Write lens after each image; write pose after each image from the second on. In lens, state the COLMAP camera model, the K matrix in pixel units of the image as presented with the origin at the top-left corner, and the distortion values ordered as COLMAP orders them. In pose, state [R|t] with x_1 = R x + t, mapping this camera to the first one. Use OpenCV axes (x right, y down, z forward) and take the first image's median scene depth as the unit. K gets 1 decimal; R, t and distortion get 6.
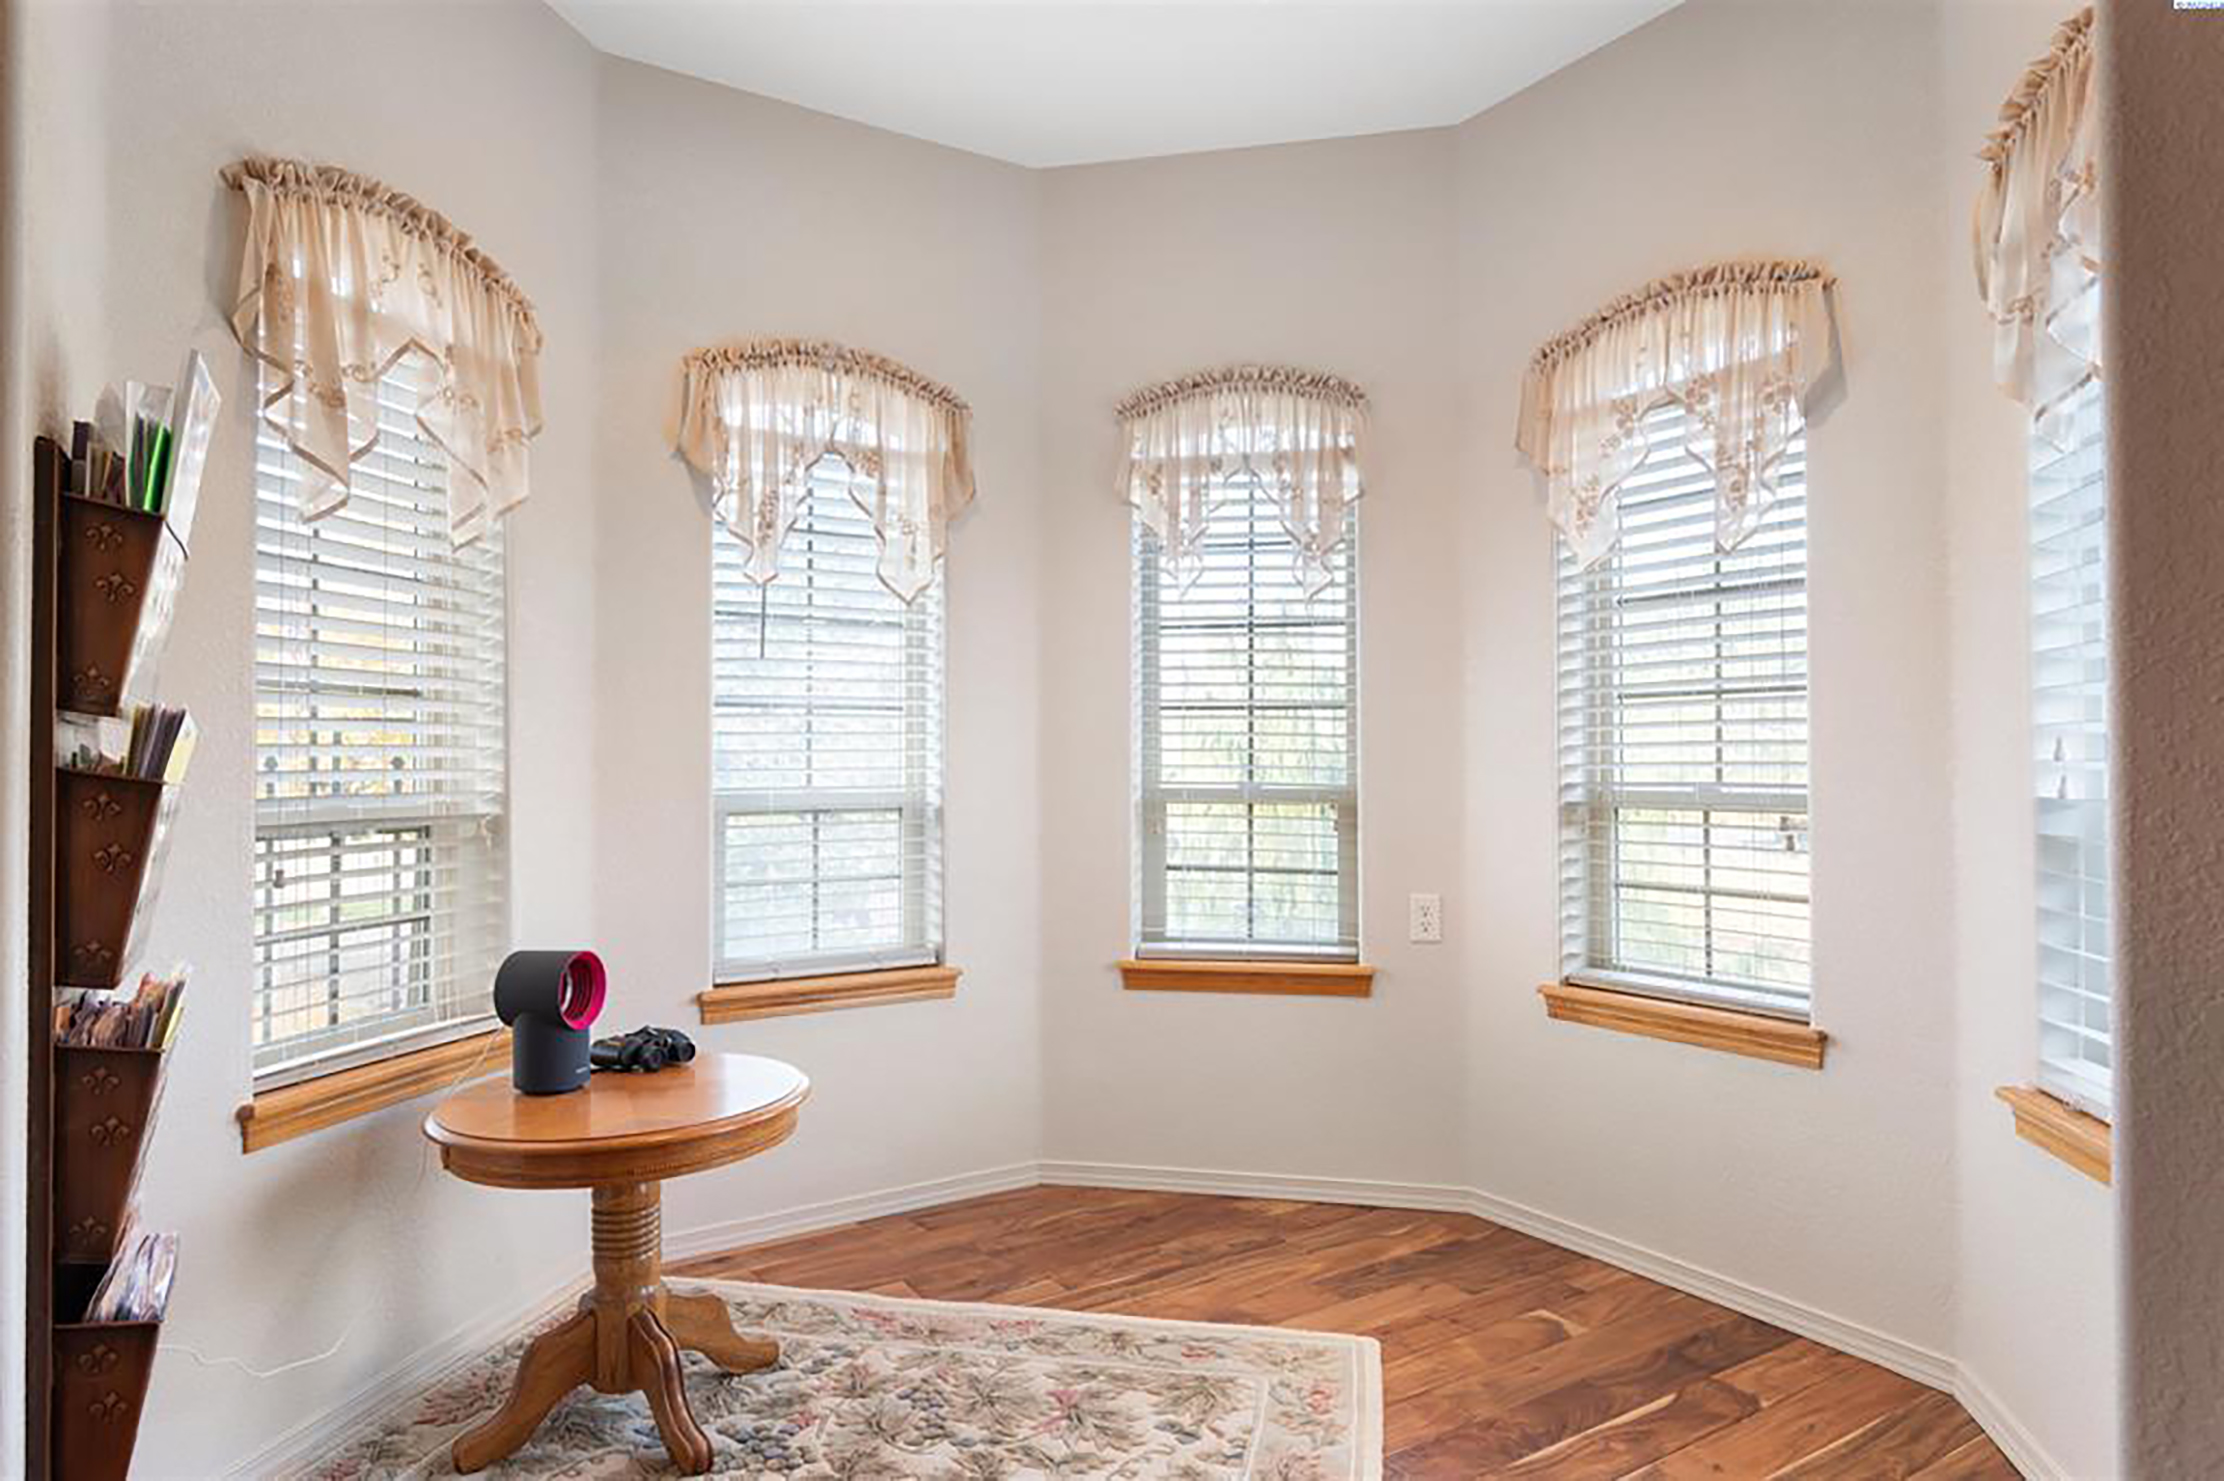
lens RADIAL K [[1402.8, 0, 1120.2], [0, 1402.8, 739.1], [0, 0, 1]] dist [0.002629, 0.000058]
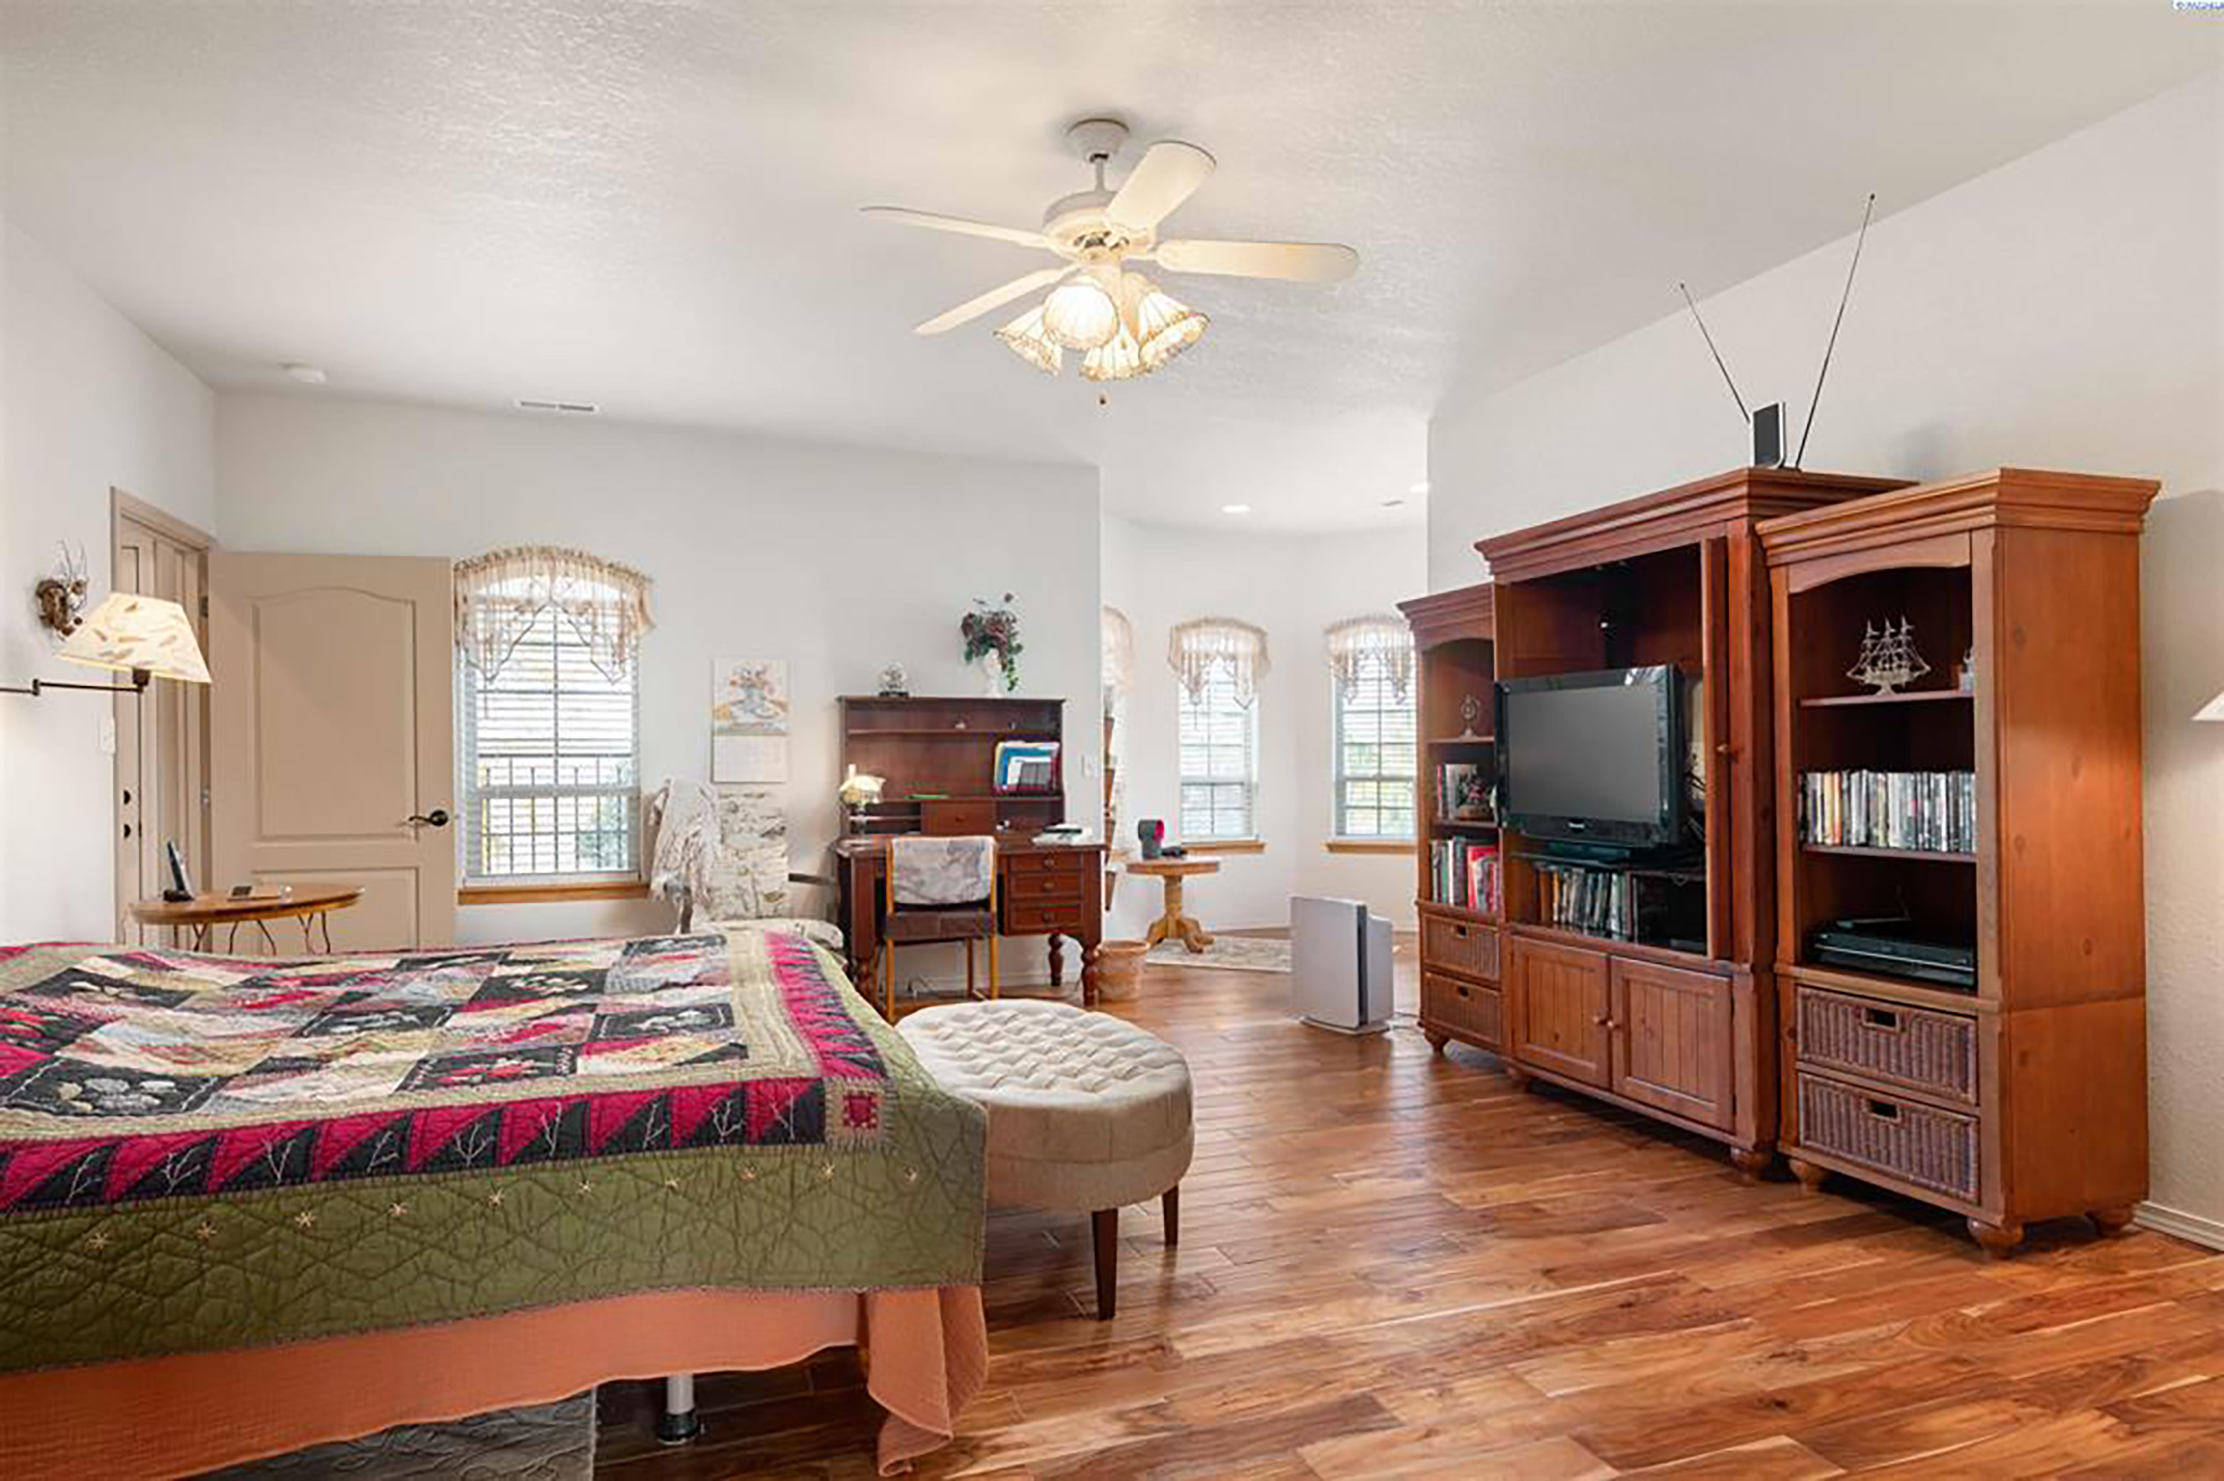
lens RADIAL K [[1216.2, 0, 1111.1], [0, 1216.2, 745.0], [0, 0, 1]] dist [0.001056, 0.000593]
pose [[0.974495, -0.007471, -0.224286, 0.118340], [0.006512, 0.999966, -0.005012, -0.013927], [0.224316, 0.003424, 0.974510, -1.302216]]
